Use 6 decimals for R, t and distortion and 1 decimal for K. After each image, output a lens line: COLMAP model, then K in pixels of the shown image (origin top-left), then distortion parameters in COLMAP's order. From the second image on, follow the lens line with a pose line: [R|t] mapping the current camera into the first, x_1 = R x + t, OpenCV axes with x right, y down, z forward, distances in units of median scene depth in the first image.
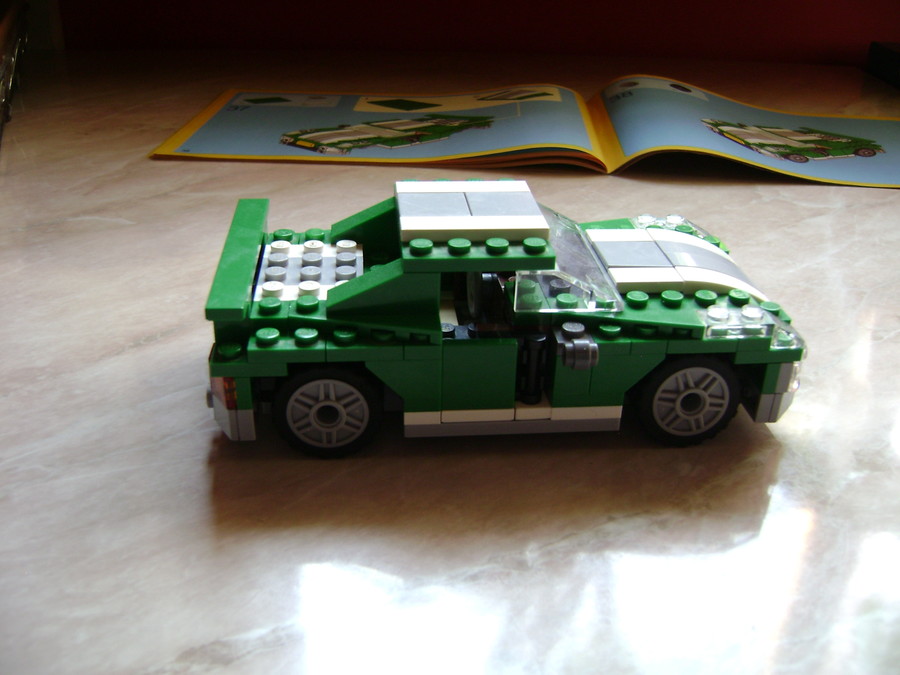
lens RADIAL K [[922.2, 0, 447.9], [0, 922.2, 337.7], [0, 0, 1]] dist [-0.178426, 0.101009]
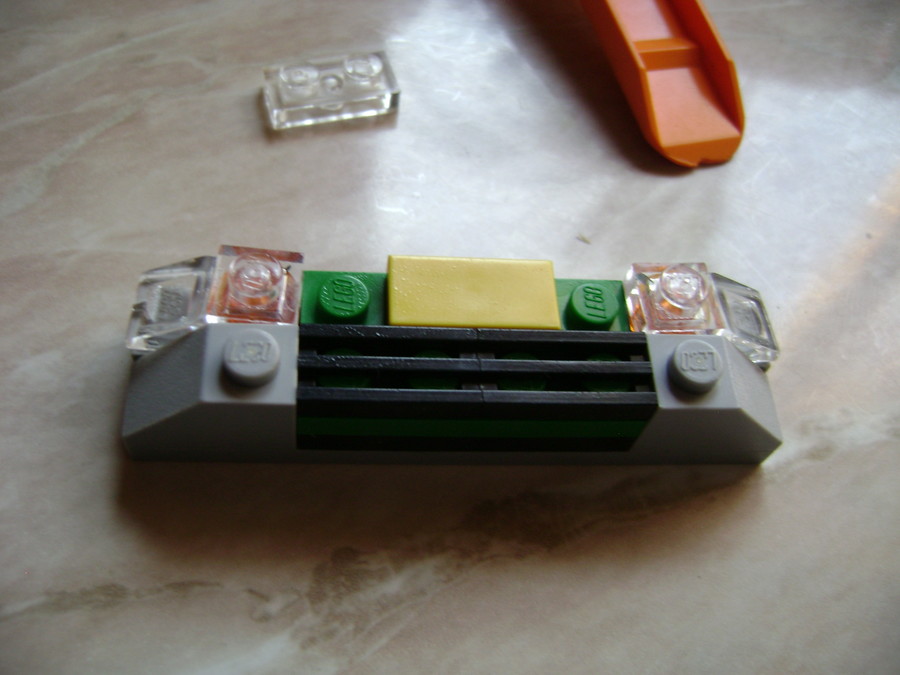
lens RADIAL K [[919.5, 0, 447.1], [0, 919.5, 337.0], [0, 0, 1]] dist [-0.179122, 0.091249]
pose [[0.979860, 0.199666, -0.002980, -0.150872], [-0.172051, 0.851726, 0.494935, -0.010961], [0.101360, -0.484454, 0.868925, 0.247137]]
